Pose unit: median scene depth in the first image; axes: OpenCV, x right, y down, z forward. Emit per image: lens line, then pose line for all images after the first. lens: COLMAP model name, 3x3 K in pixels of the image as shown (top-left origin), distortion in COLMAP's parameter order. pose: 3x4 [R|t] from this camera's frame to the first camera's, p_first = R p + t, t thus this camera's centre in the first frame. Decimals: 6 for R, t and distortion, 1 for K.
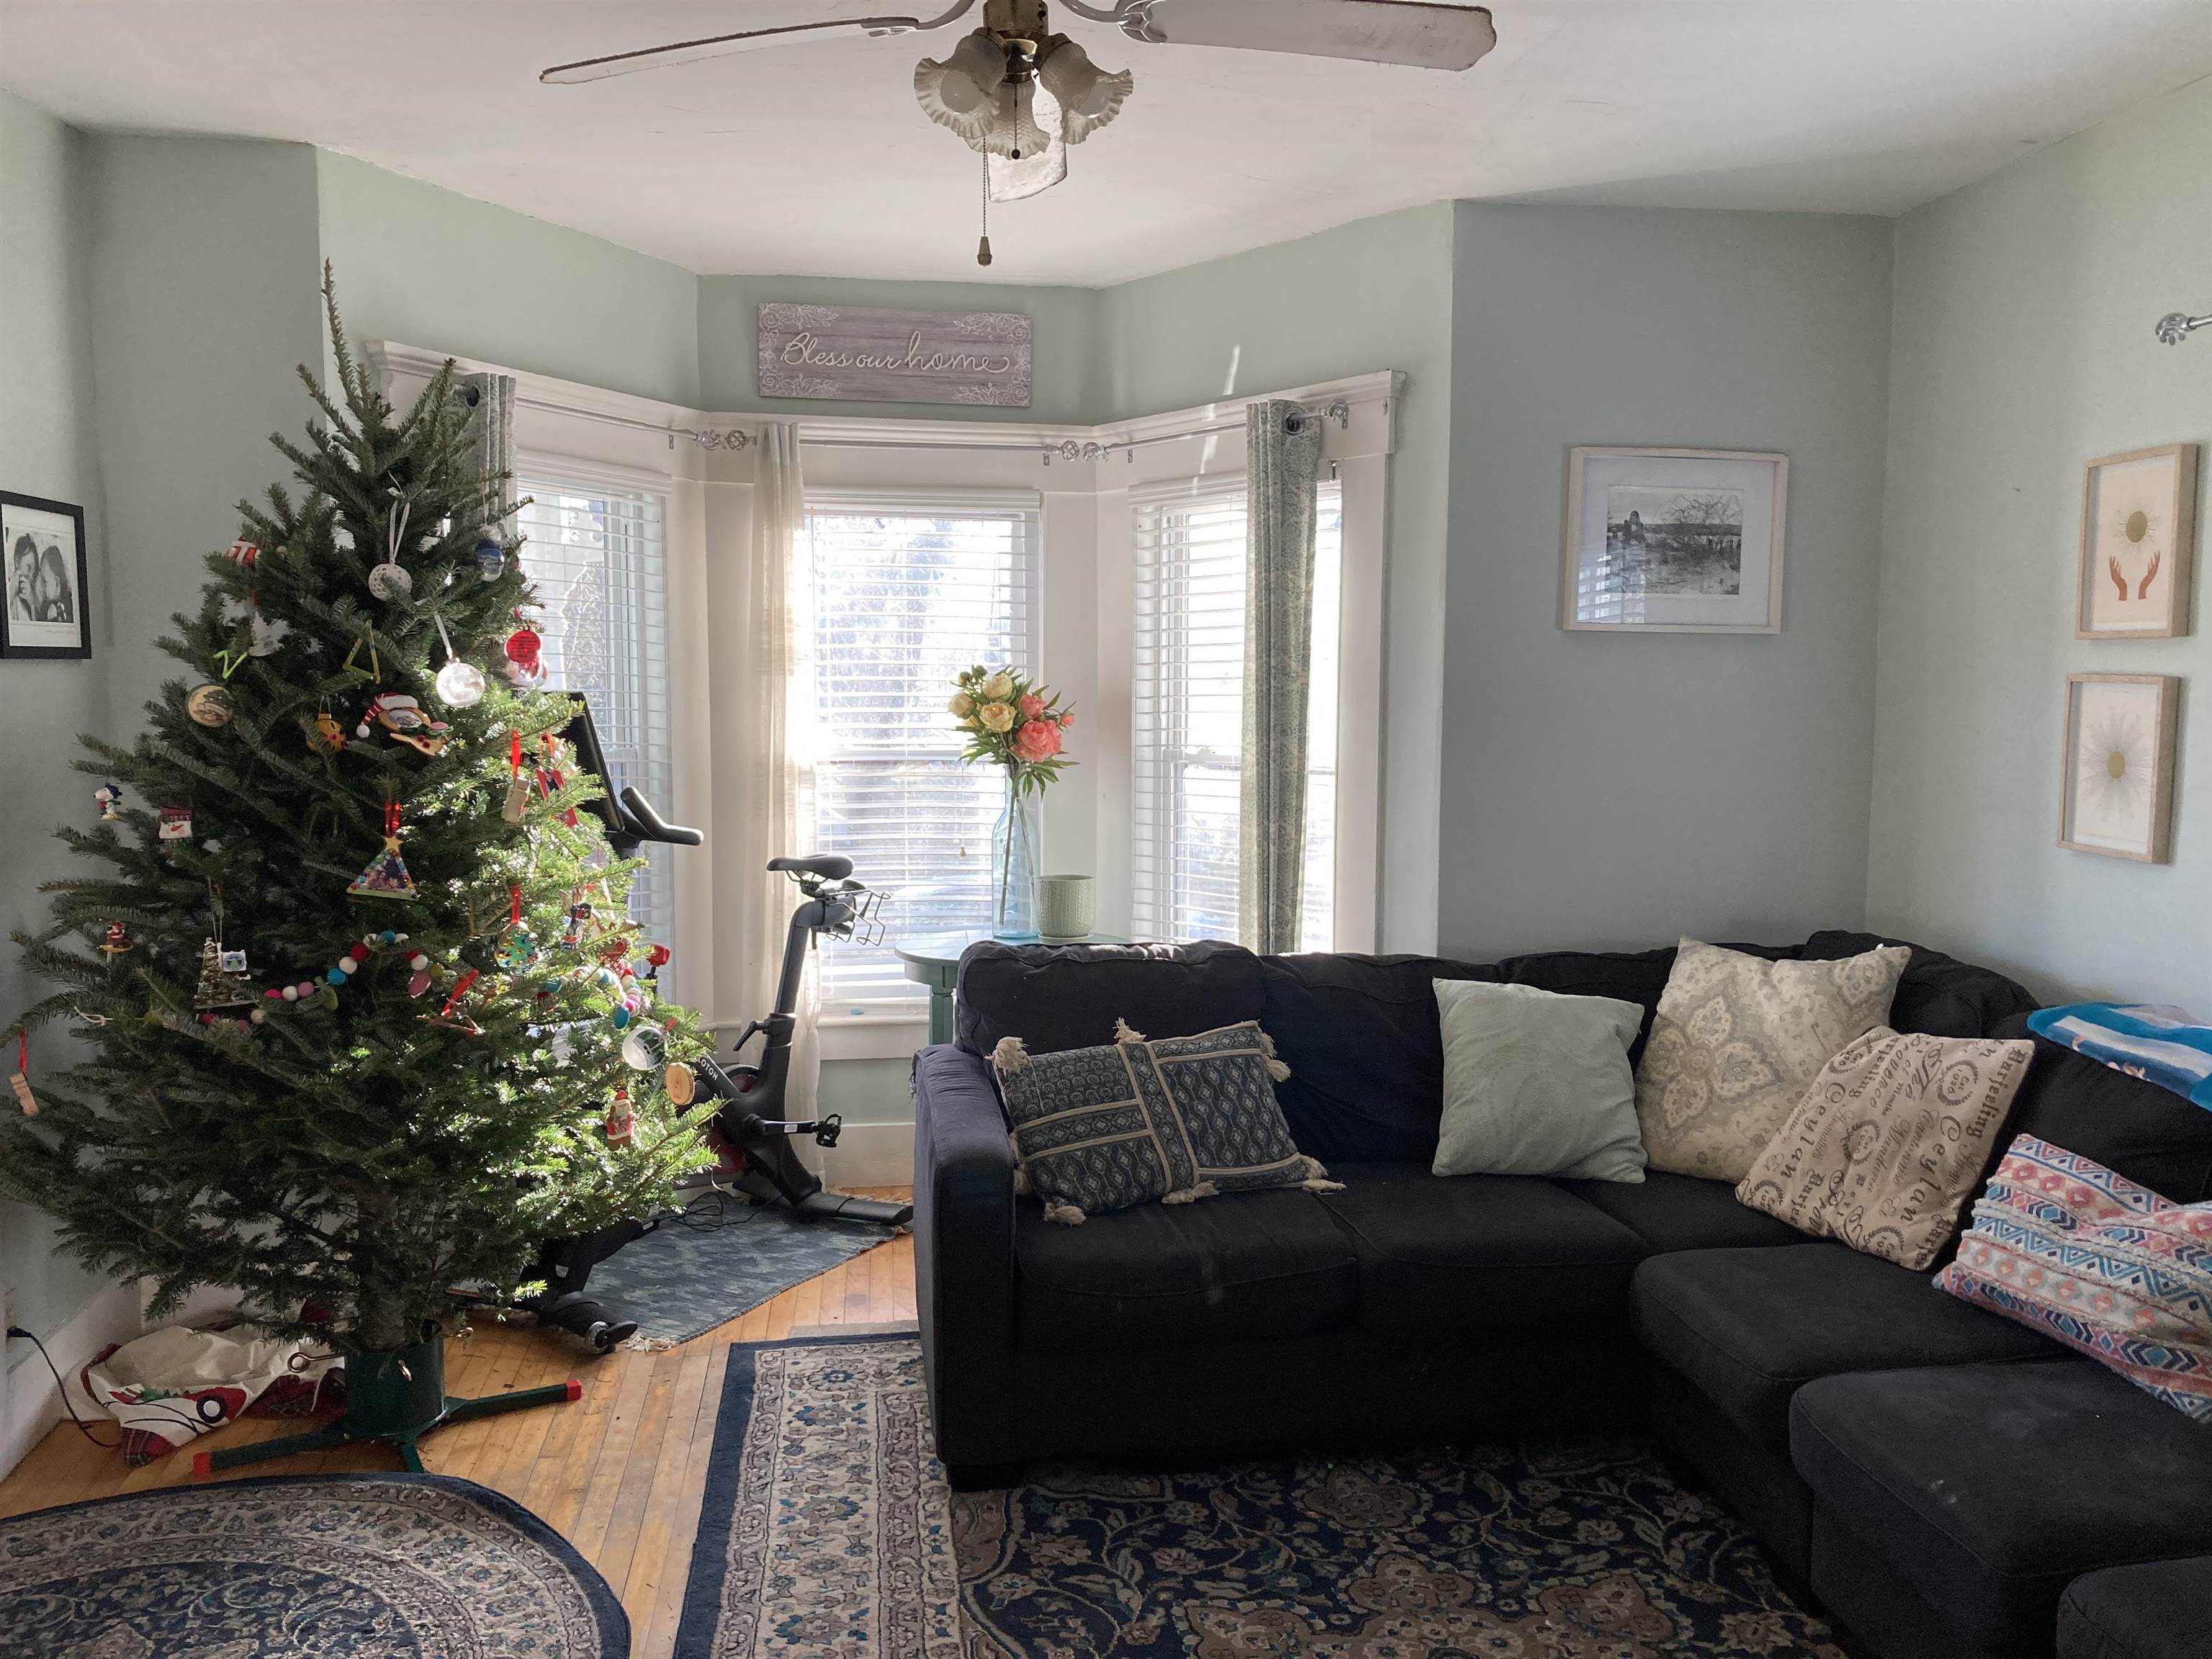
lens RADIAL K [[1826.9, 0, 1098.6], [0, 1826.9, 825.1], [0, 0, 1]] dist [0.047114, -0.034144]
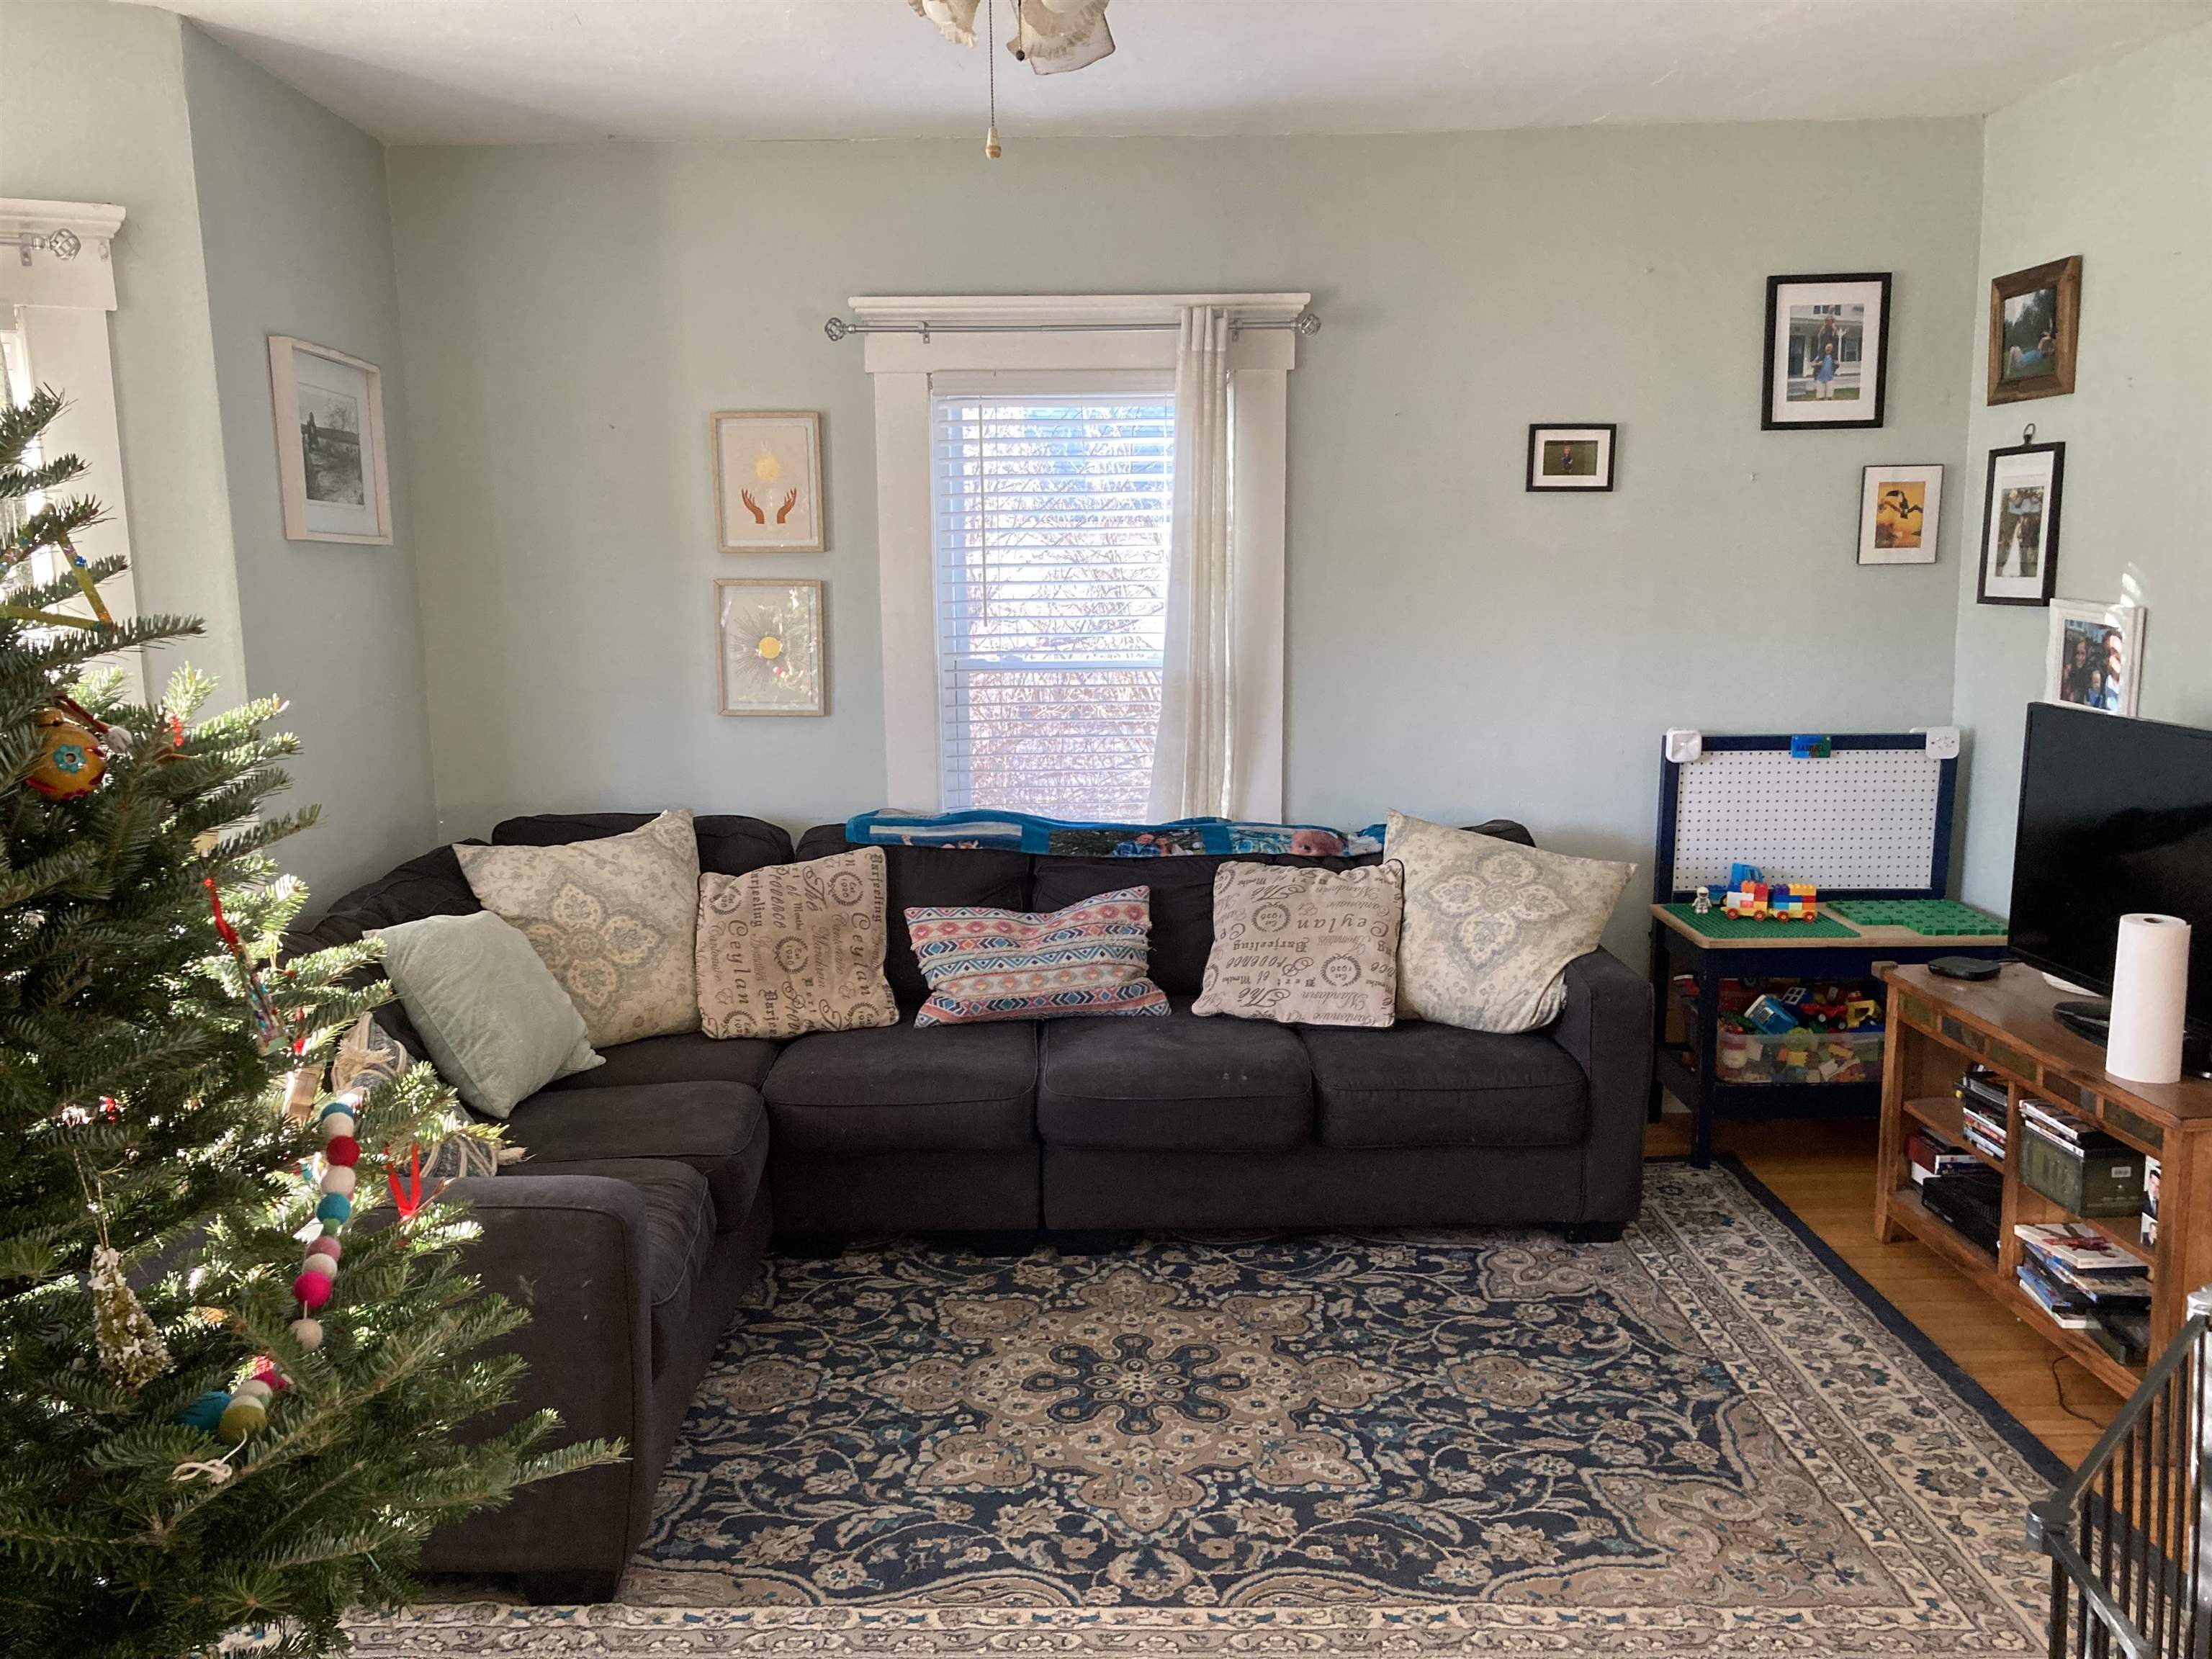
lens RADIAL K [[1826.9, 0, 1100.4], [0, 1826.9, 834.4], [0, 0, 1]] dist [0.047114, -0.034144]
pose [[0.099162, -0.143330, 0.984695, -0.821750], [0.100576, 0.985948, 0.133384, -0.056628], [-0.989975, 0.085810, 0.112184, 0.681724]]
